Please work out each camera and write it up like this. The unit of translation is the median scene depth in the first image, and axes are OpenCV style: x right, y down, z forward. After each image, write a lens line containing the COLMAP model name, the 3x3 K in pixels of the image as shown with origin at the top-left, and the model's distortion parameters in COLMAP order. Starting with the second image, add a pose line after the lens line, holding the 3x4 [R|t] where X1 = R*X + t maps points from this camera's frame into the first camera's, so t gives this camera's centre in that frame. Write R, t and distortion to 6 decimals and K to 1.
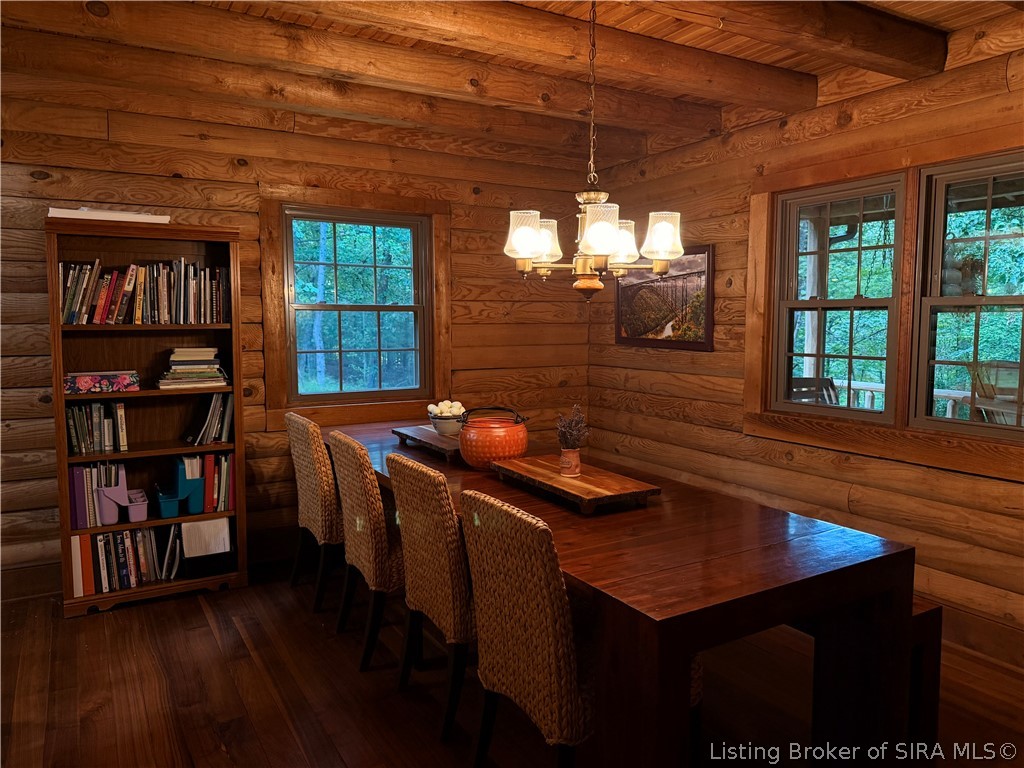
lens RADIAL K [[721.9, 0, 511.5], [0, 721.9, 384.8], [0, 0, 1]] dist [0.005905, -0.008874]
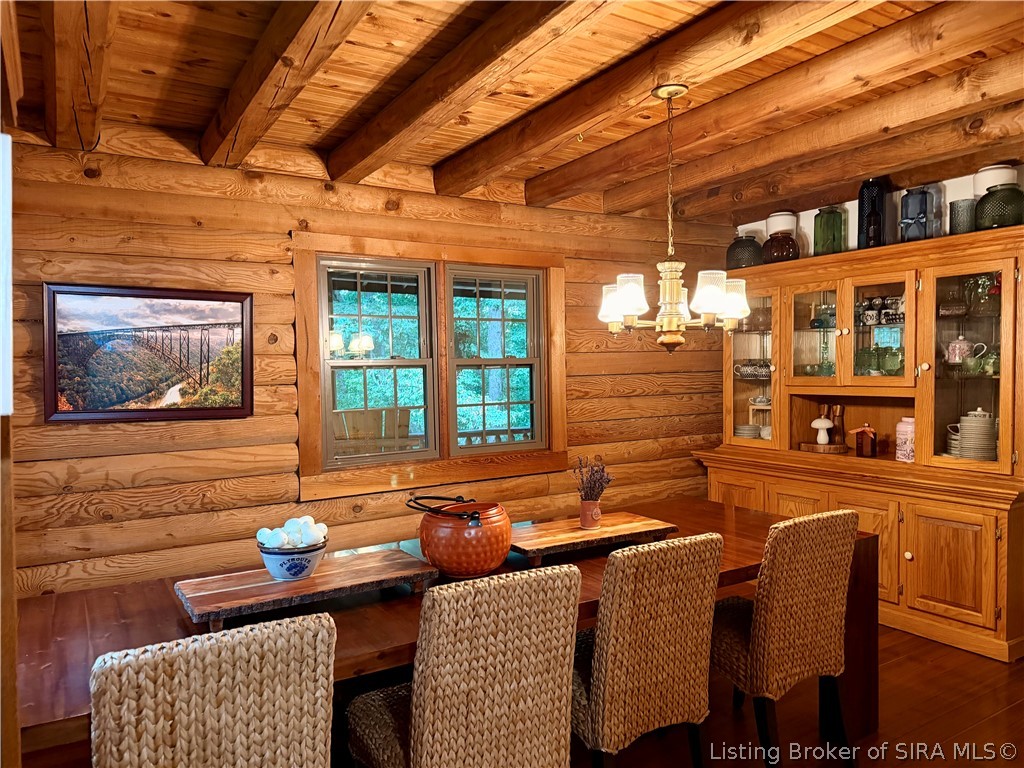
lens RADIAL K [[721.9, 0, 512.1], [0, 721.9, 382.6], [0, 0, 1]] dist [0.005905, -0.008874]
pose [[-0.027809, -0.011491, 0.999547, -0.580451], [0.114433, 0.993324, 0.014603, -0.063443], [-0.993042, 0.114788, -0.026309, 0.707798]]
